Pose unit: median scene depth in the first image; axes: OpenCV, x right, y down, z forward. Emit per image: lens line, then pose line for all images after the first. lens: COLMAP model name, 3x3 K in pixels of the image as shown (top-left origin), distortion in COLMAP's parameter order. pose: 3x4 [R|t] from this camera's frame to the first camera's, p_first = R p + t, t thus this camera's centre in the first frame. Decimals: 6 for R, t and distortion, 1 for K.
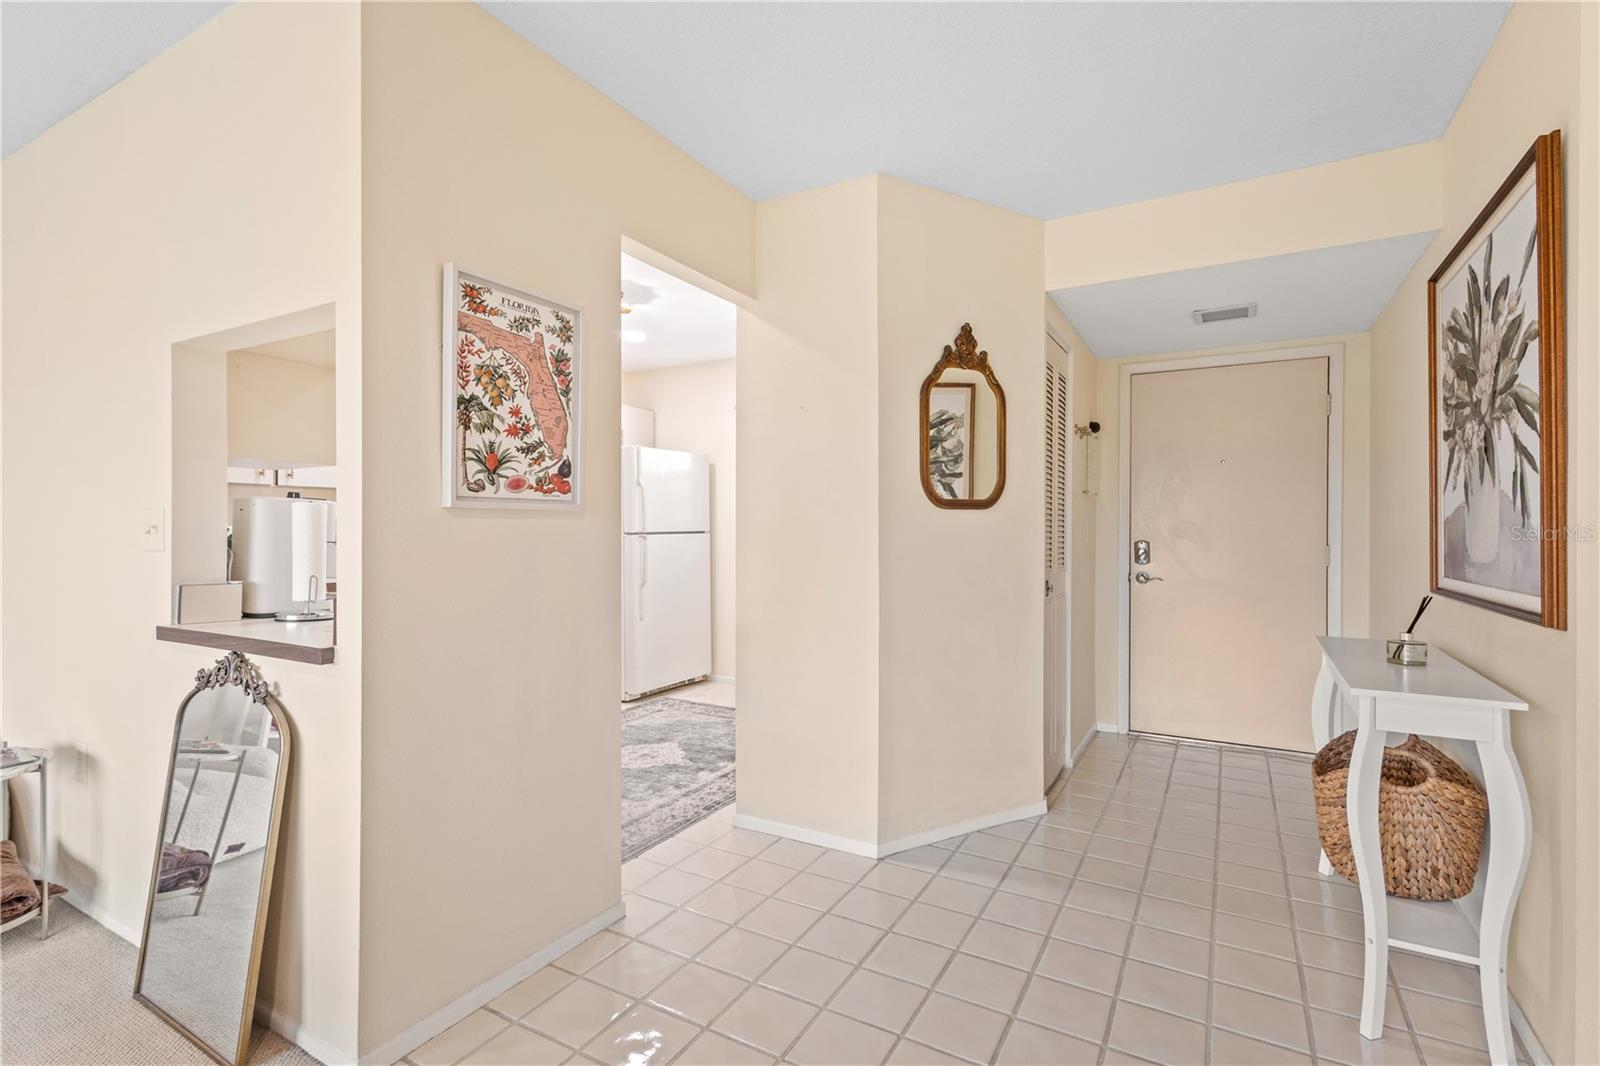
lens RADIAL K [[749.0, 0, 805.0], [0, 749.0, 532.4], [0, 0, 1]] dist [0.011738, -0.001243]
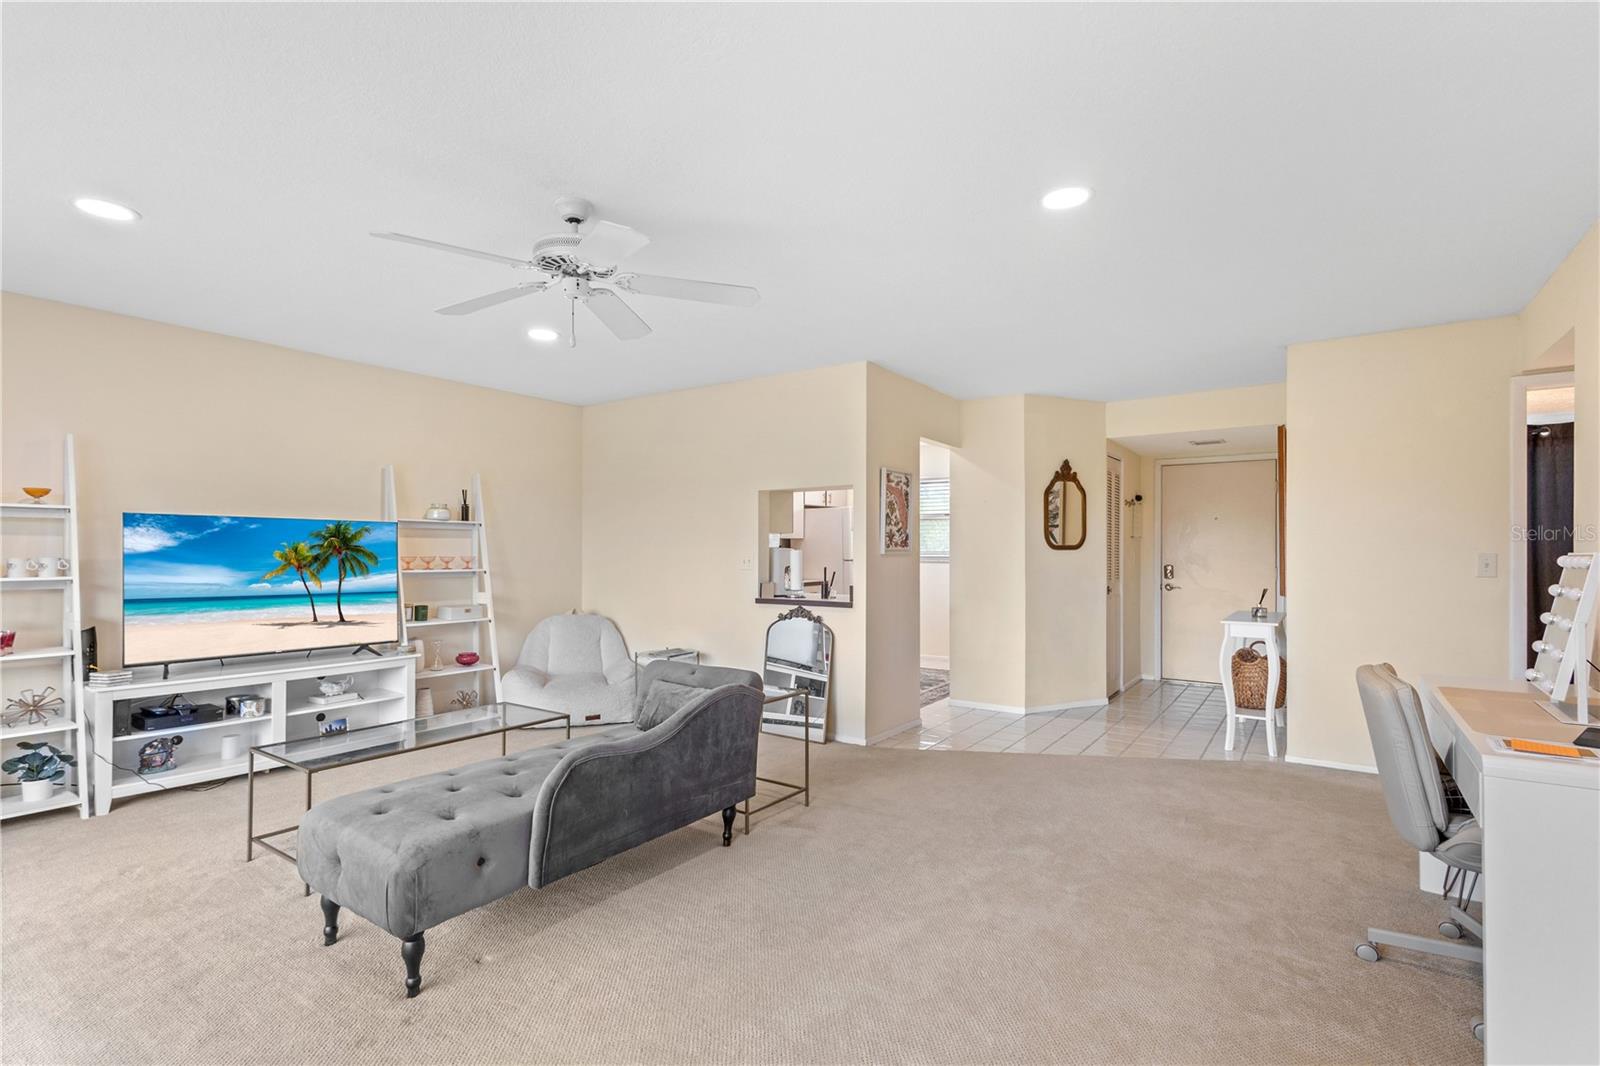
lens RADIAL K [[762.1, 0, 796.5], [0, 762.1, 545.8], [0, 0, 1]] dist [-0.004369, -0.000725]
pose [[0.995575, -0.001195, -0.093959, -0.326911], [0.000195, 0.999943, -0.010653, -0.020597], [0.093967, 0.010587, 0.995519, -1.152333]]
